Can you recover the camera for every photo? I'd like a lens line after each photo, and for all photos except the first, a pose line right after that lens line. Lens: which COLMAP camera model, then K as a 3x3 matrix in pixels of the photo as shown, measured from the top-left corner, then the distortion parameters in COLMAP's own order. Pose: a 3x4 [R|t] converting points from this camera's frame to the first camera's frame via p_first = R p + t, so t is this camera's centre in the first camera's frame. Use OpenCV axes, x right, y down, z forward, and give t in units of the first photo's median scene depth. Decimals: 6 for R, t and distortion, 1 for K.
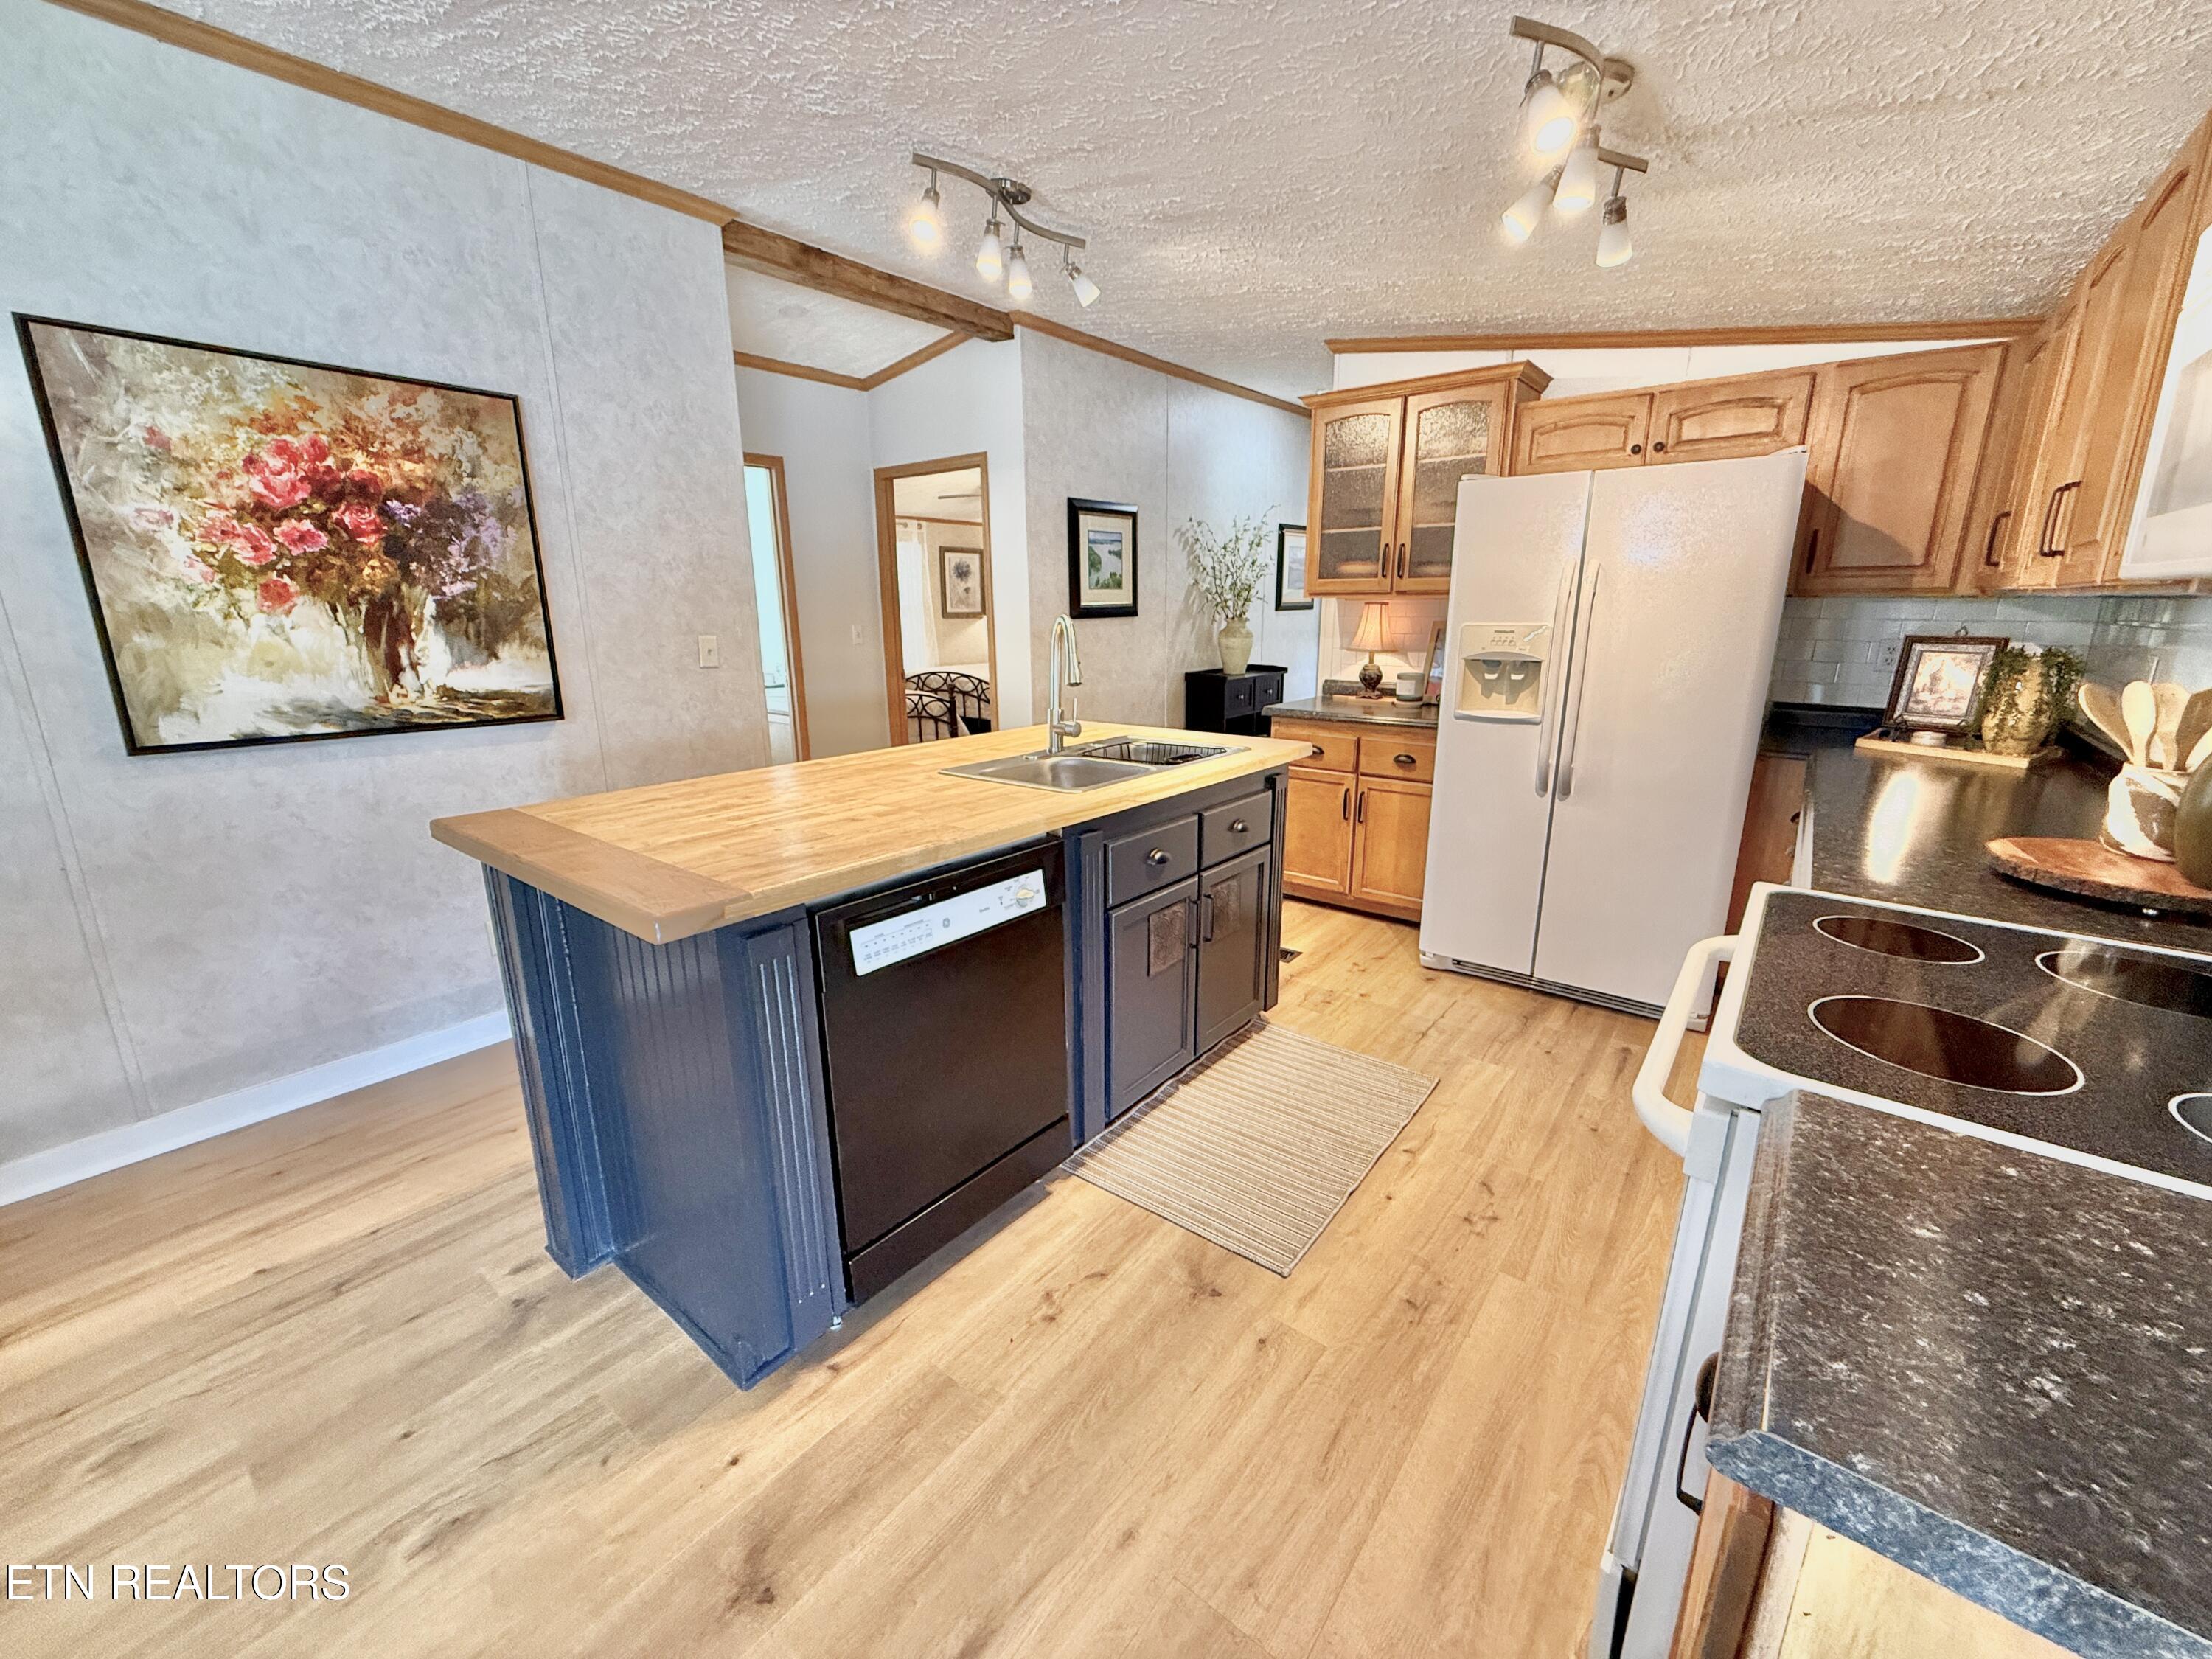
lens RADIAL K [[883.8, 0, 1098.6], [0, 883.8, 828.2], [0, 0, 1]] dist [-0.000563, -0.000093]
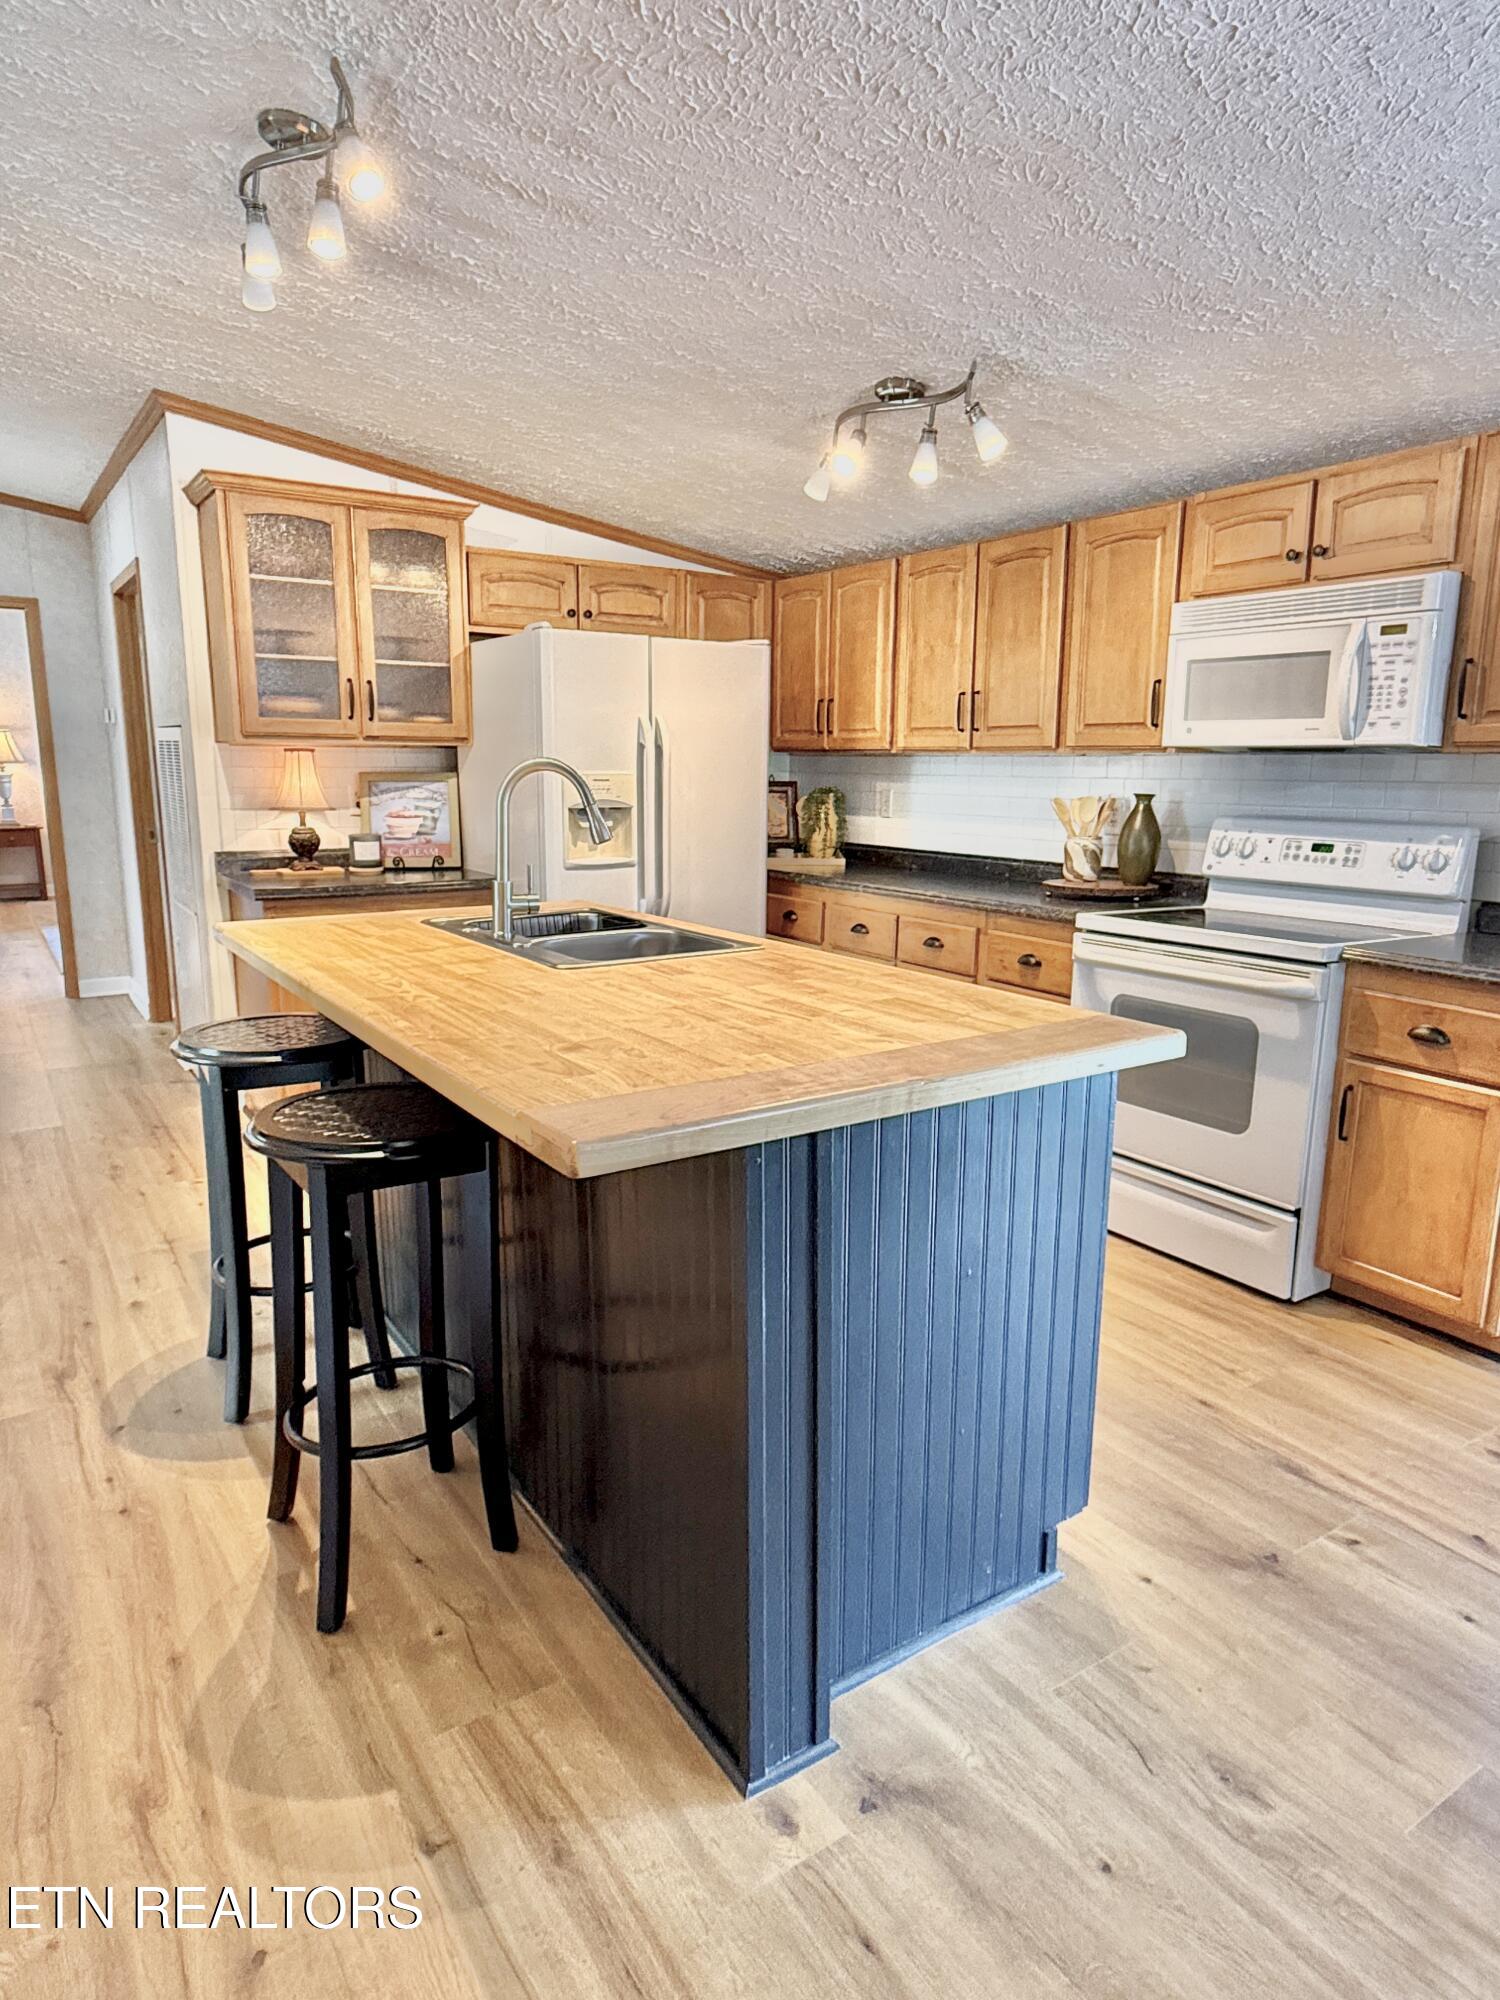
lens RADIAL K [[1196.8, 0, 747.5], [0, 1196.8, 1014.8], [0, 0, 1]] dist [-0.003102, 0.001866]
pose [[0.308687, -0.187802, 0.932439, -0.950591], [0.223396, 0.967207, 0.120849, -0.099559], [-0.924558, 0.170999, 0.340518, 0.469130]]
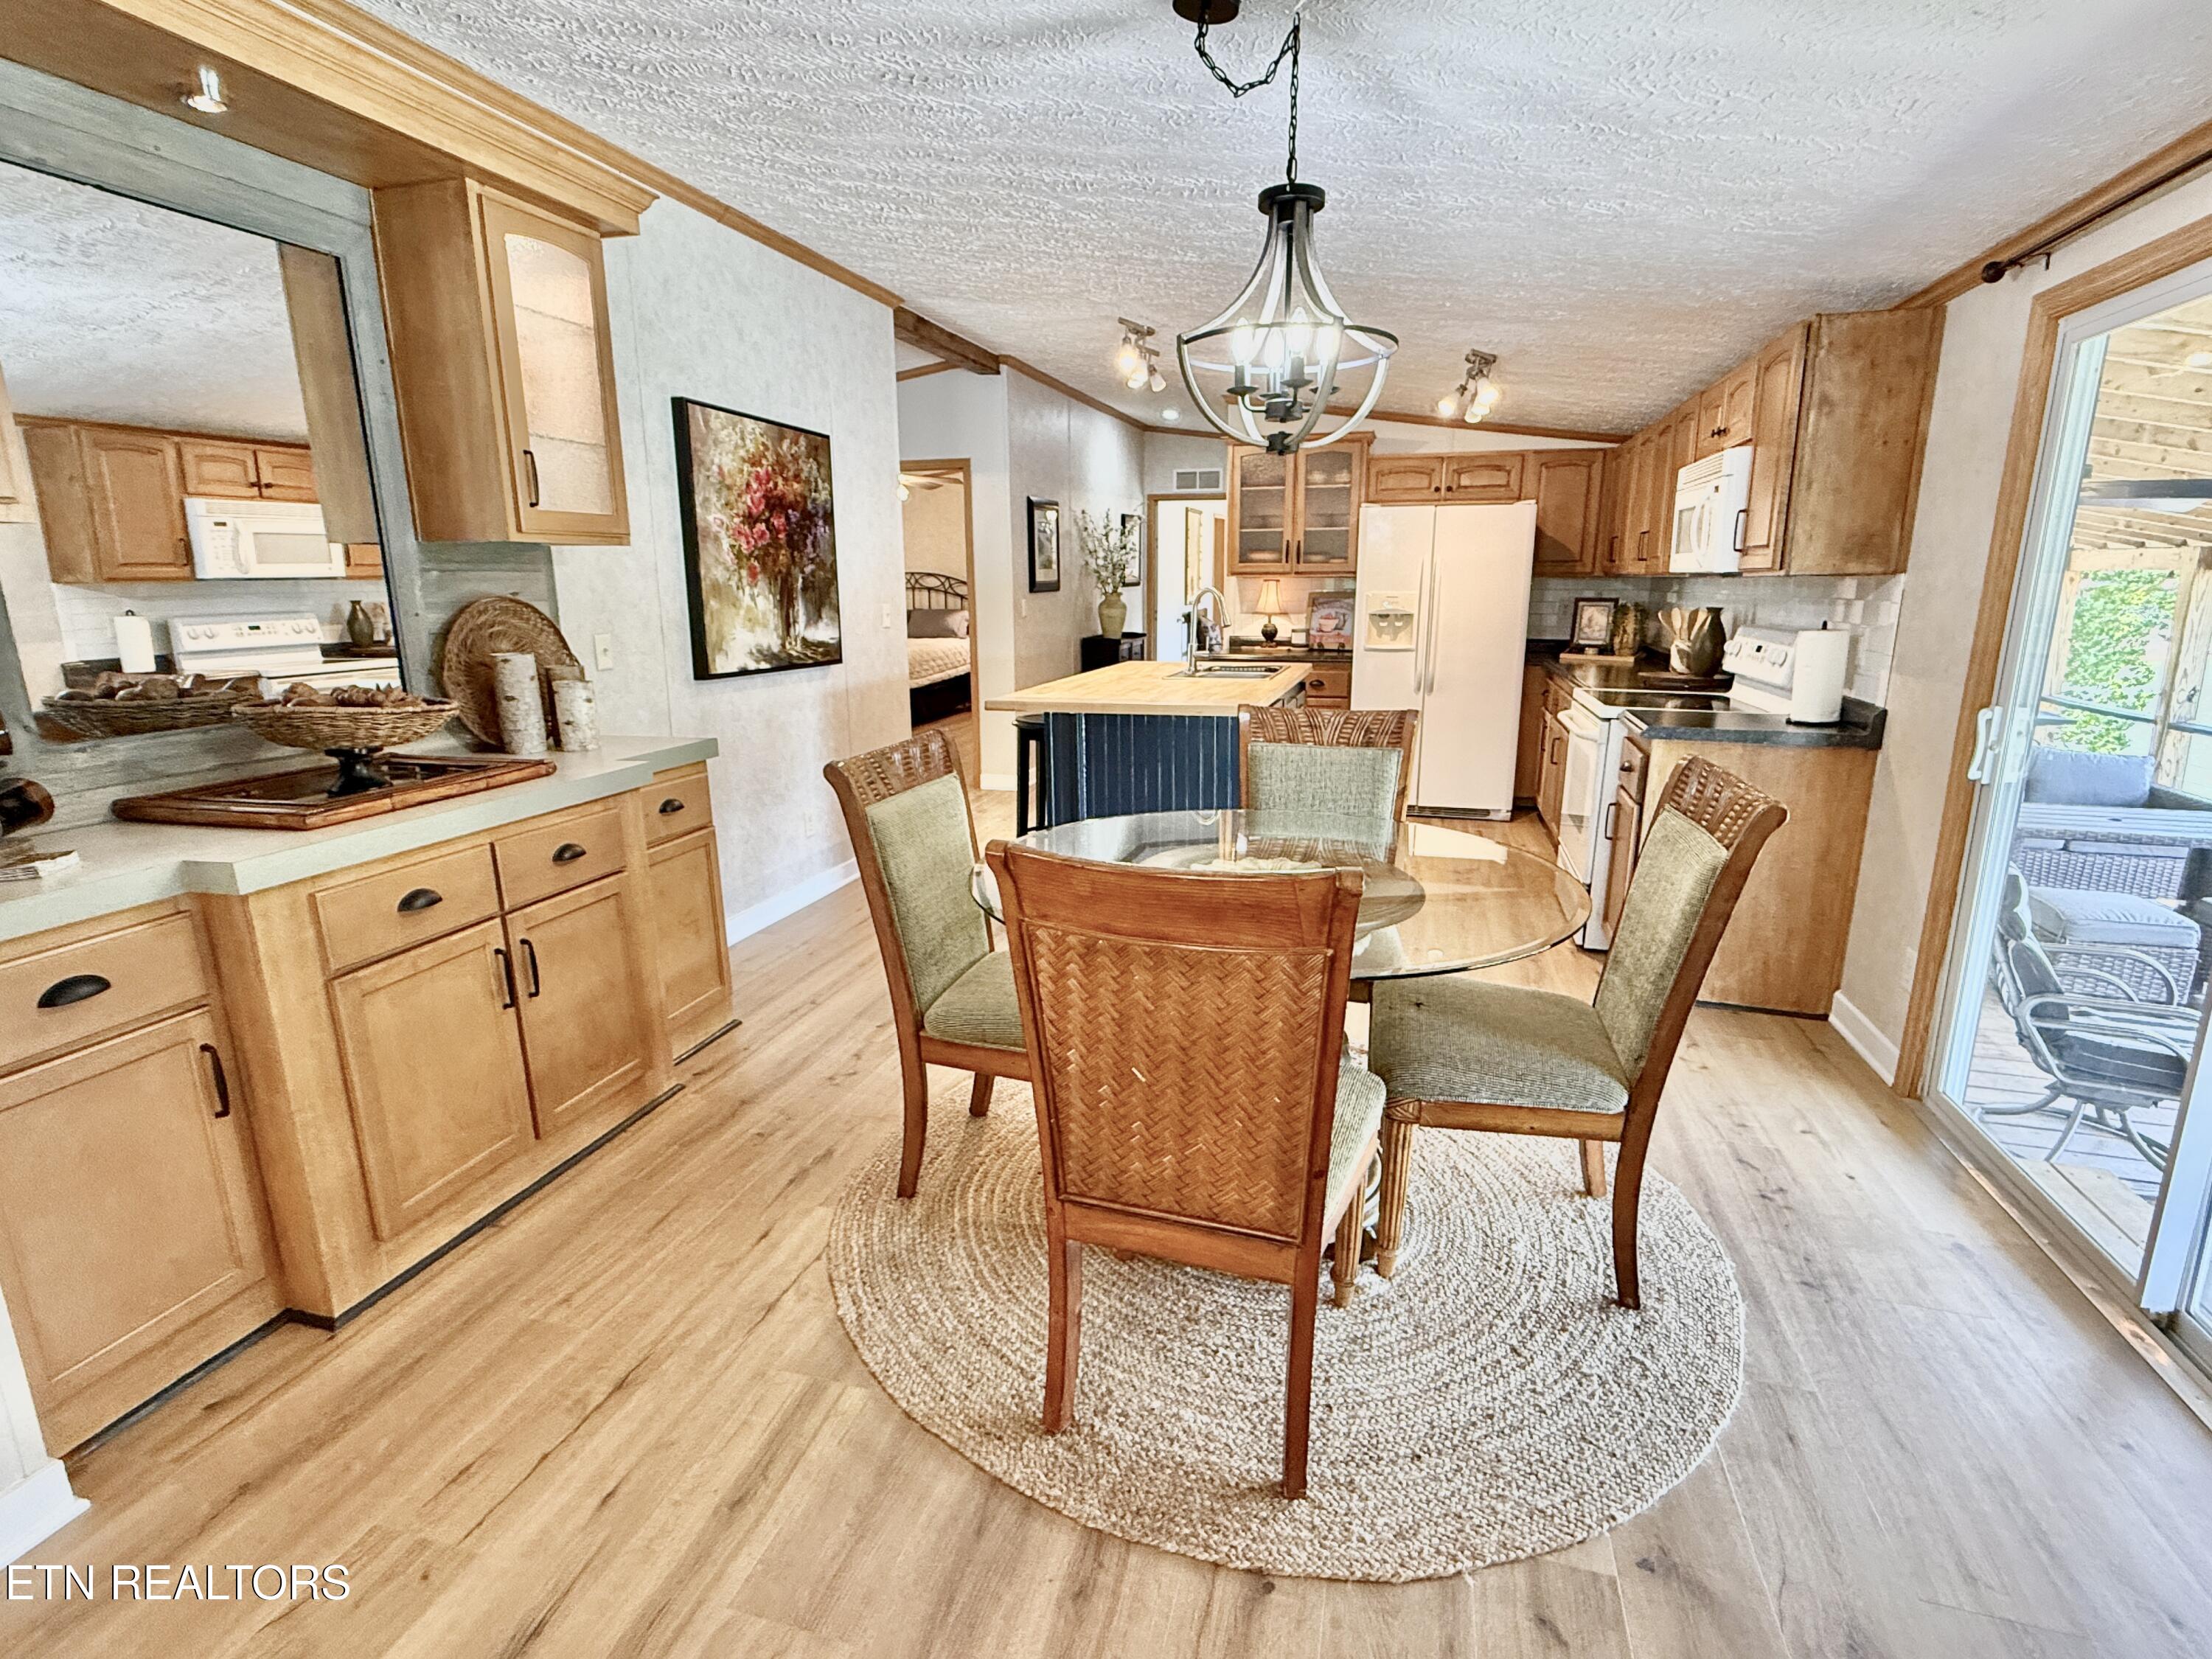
lens RADIAL K [[1074.6, 0, 1103.8], [0, 1074.6, 829.8], [0, 0, 1]] dist [0.000675, 0.000112]
pose [[0.923220, -0.085647, 0.374605, -0.967512], [0.093638, 0.995601, -0.003147, 0.197490], [-0.372687, 0.037983, 0.927179, -0.768945]]
